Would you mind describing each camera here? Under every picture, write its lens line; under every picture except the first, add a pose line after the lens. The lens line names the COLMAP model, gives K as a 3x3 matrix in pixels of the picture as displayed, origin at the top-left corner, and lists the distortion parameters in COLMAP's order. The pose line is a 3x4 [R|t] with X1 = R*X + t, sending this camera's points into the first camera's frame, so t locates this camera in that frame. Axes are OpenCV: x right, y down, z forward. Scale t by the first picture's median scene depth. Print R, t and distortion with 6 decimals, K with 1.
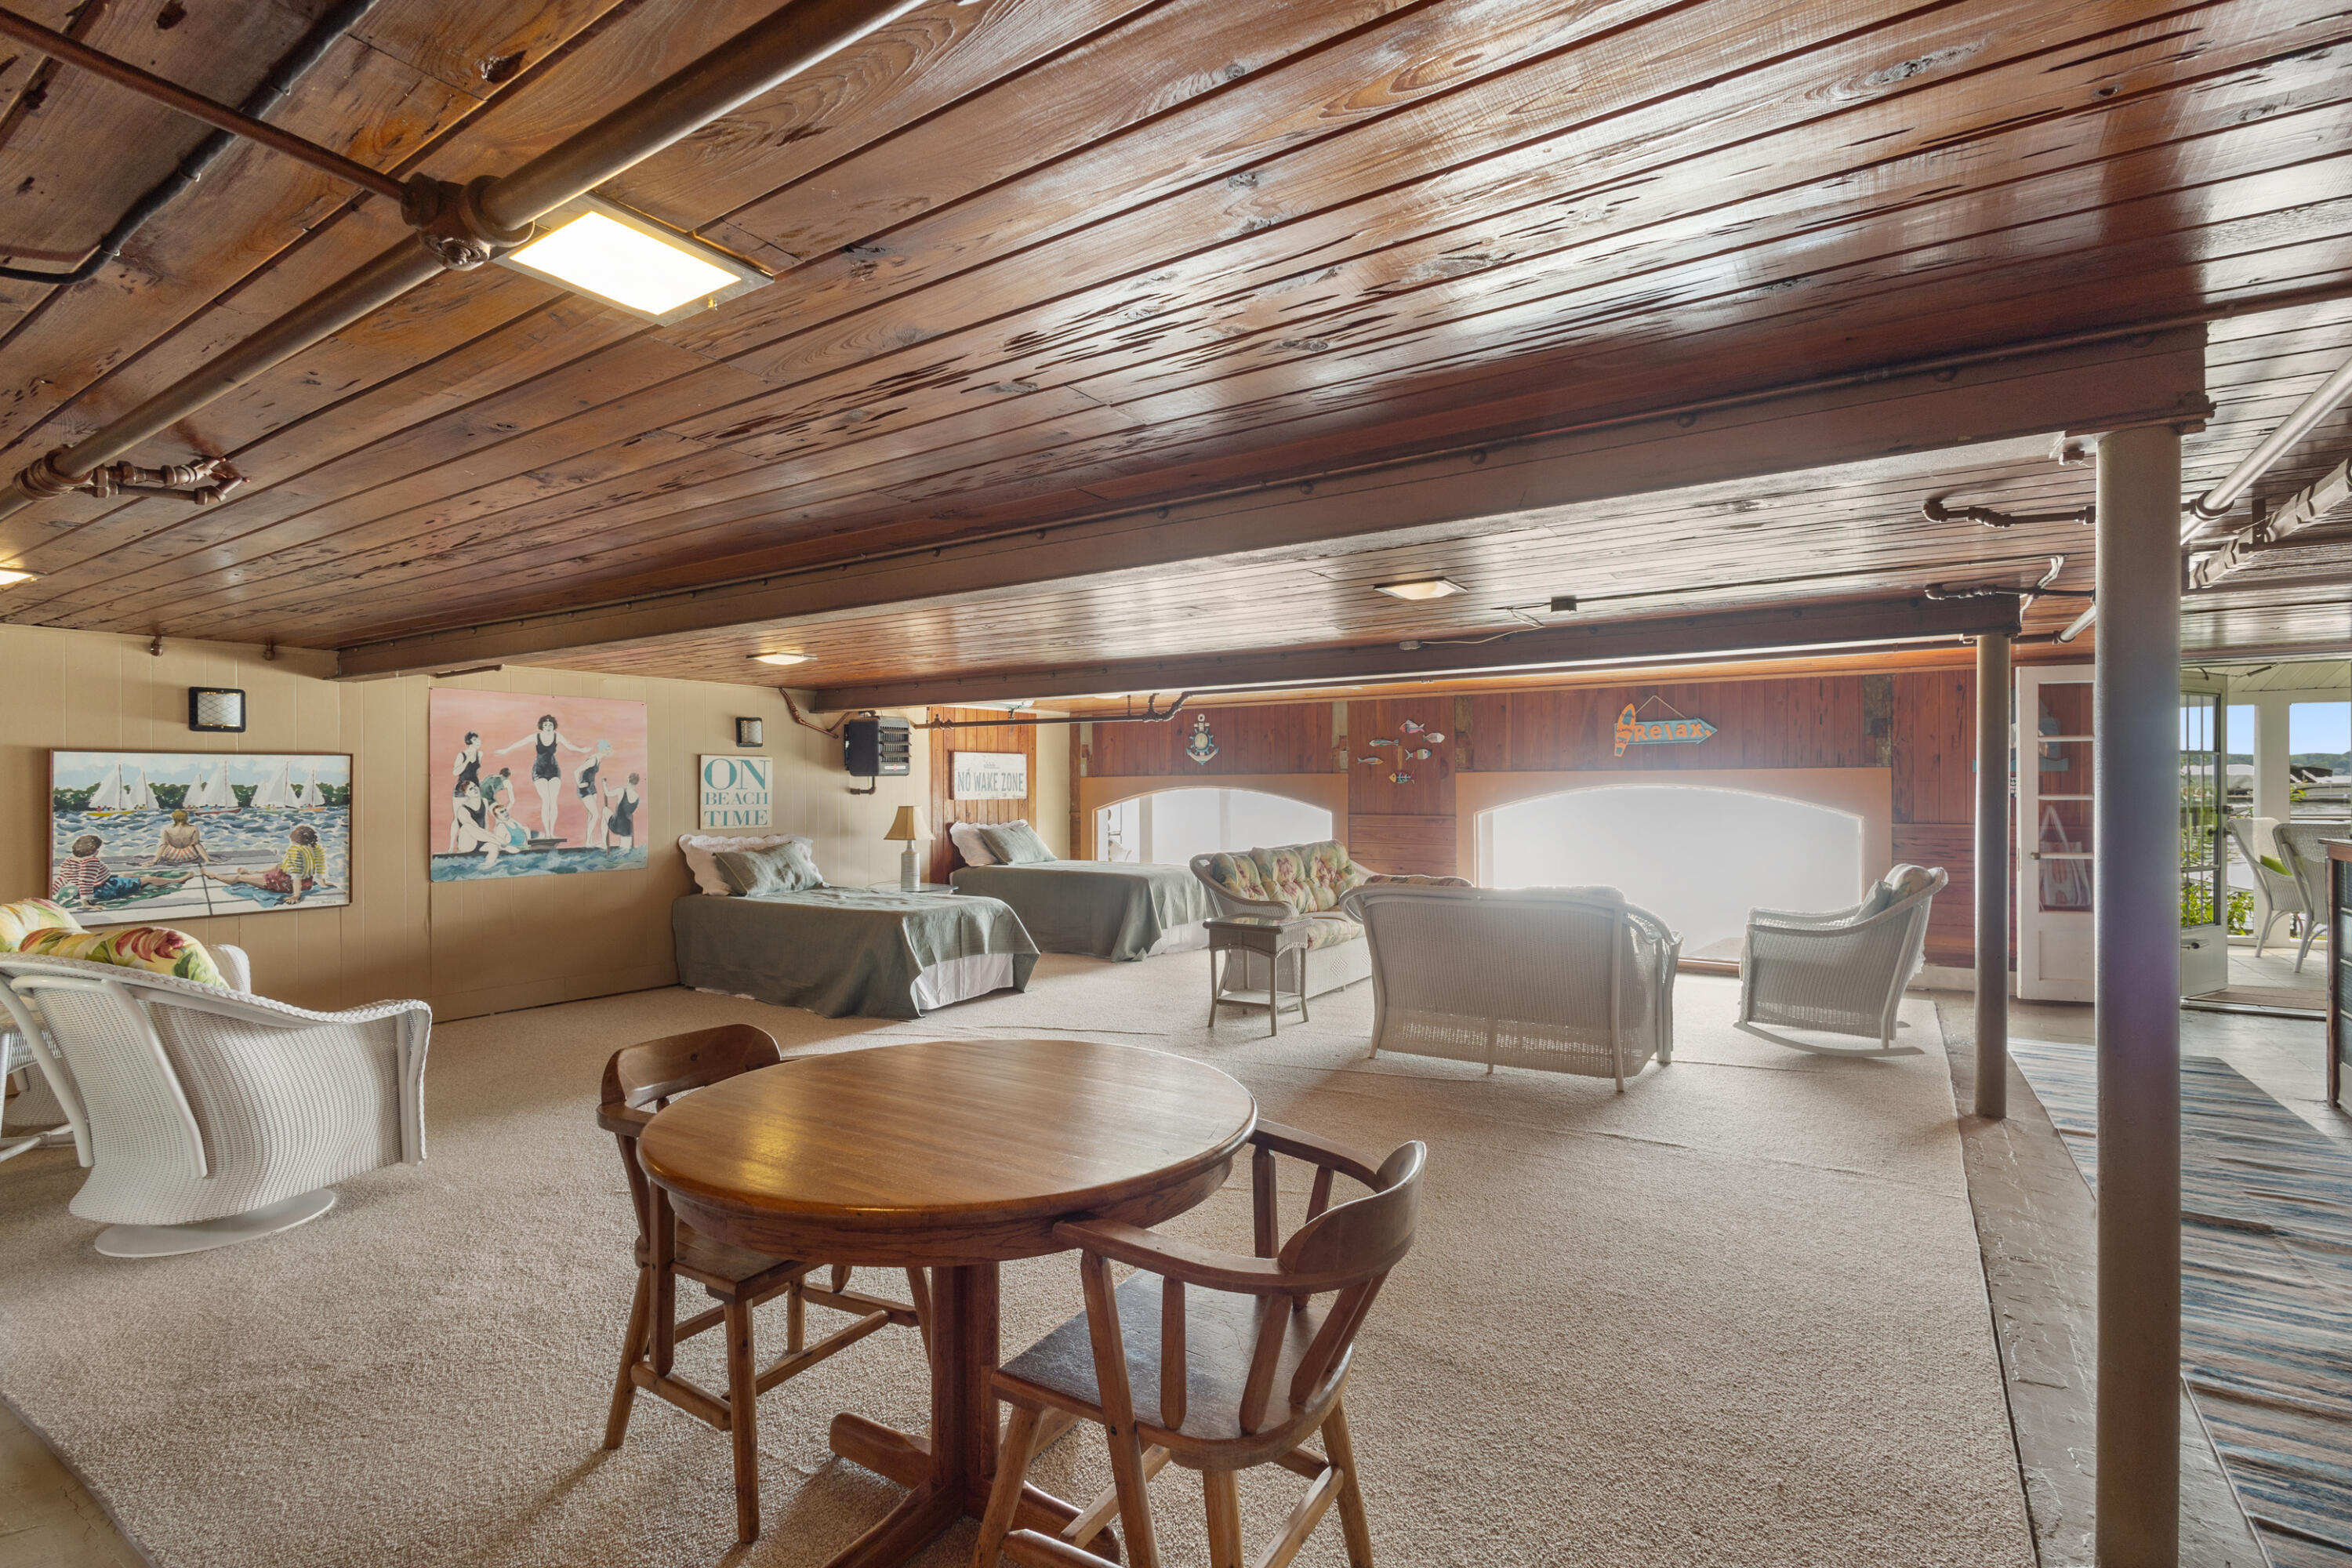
lens RADIAL K [[1092.0, 0, 1179.7], [0, 1092.0, 791.1], [0, 0, 1]] dist [0.003128, -0.001208]
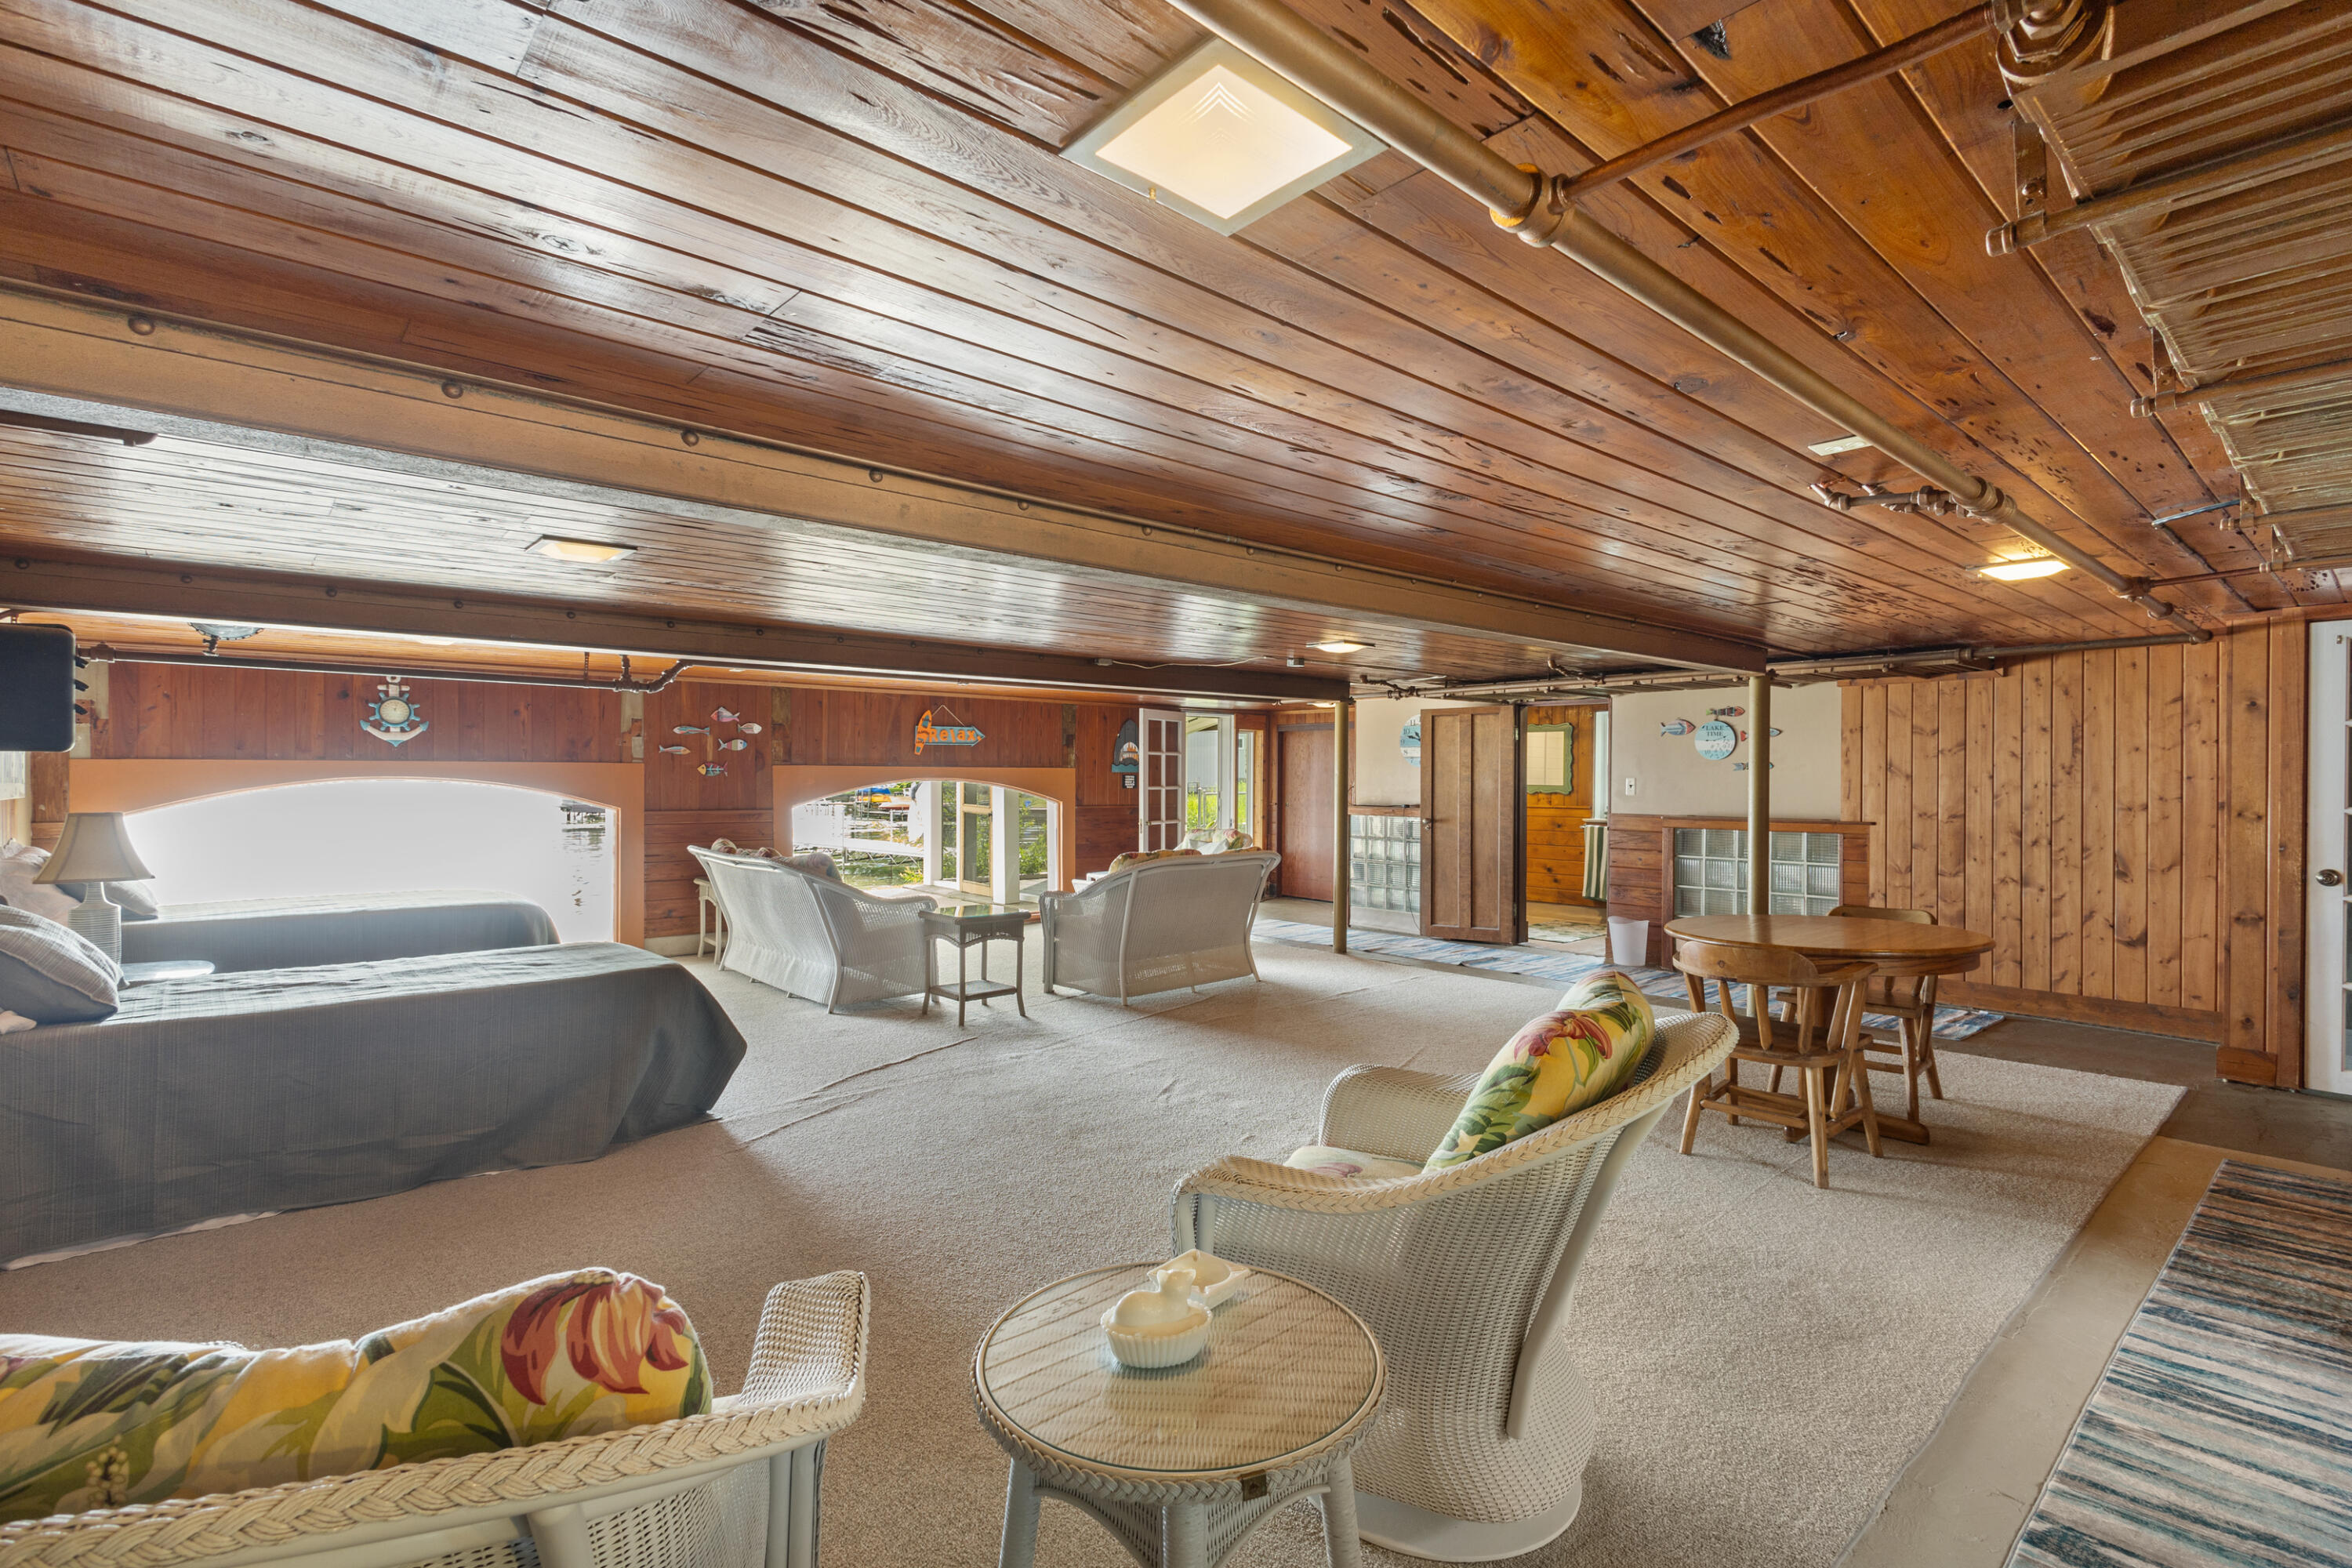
lens RADIAL K [[1092.0, 0, 1177.8], [0, 1092.0, 783.2], [0, 0, 1]] dist [0.003128, -0.001208]
pose [[0.275875, 0.002266, 0.961191, -0.577971], [-0.002020, 0.999996, -0.001778, -0.000183], [-0.961192, -0.001452, 0.275878, 0.380586]]
